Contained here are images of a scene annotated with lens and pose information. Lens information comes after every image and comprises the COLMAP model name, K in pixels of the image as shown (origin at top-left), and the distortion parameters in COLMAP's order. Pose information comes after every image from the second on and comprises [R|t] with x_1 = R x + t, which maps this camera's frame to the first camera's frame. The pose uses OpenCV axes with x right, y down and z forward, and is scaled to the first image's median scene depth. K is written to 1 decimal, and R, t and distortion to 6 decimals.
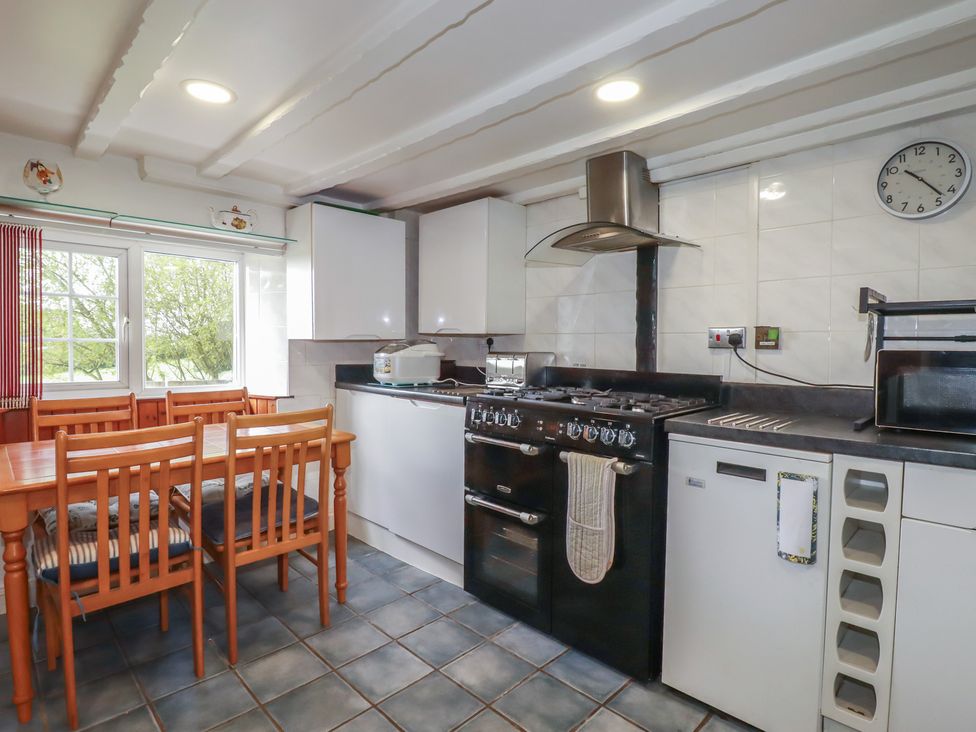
lens RADIAL K [[533.3, 0, 489.2], [0, 533.3, 361.0], [0, 0, 1]] dist [0.002298, -0.015221]
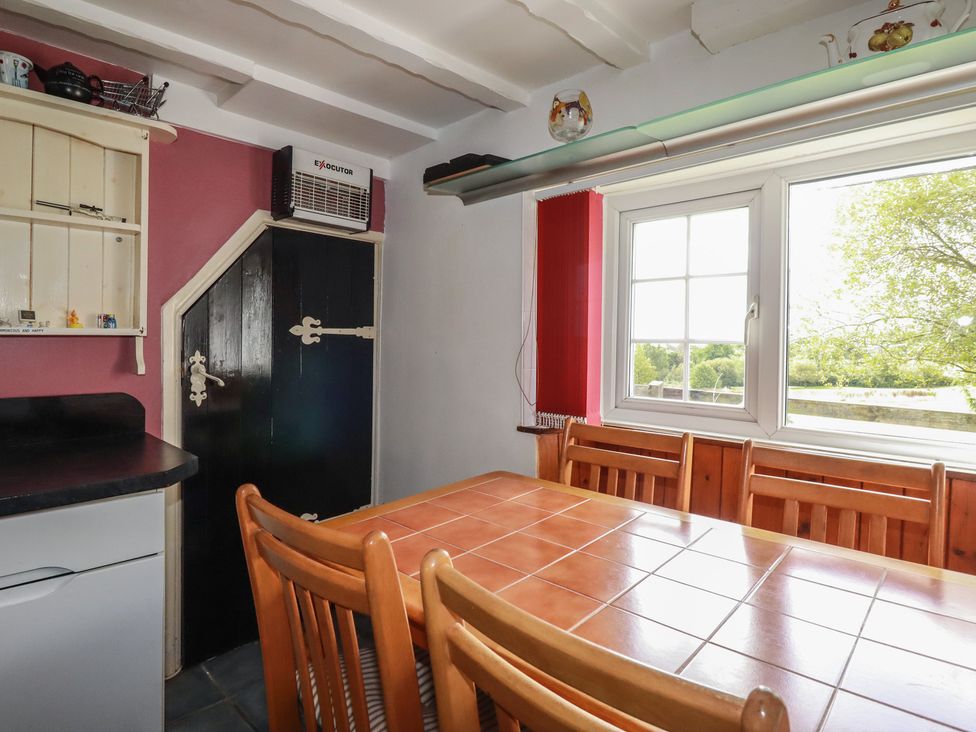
lens RADIAL K [[533.3, 0, 489.2], [0, 533.3, 361.0], [0, 0, 1]] dist [0.002298, -0.015221]
pose [[0.044327, 0.042470, -0.998114, -0.092441], [-0.029143, 0.998726, 0.041202, -0.033151], [0.998592, 0.027262, 0.045508, 0.652936]]
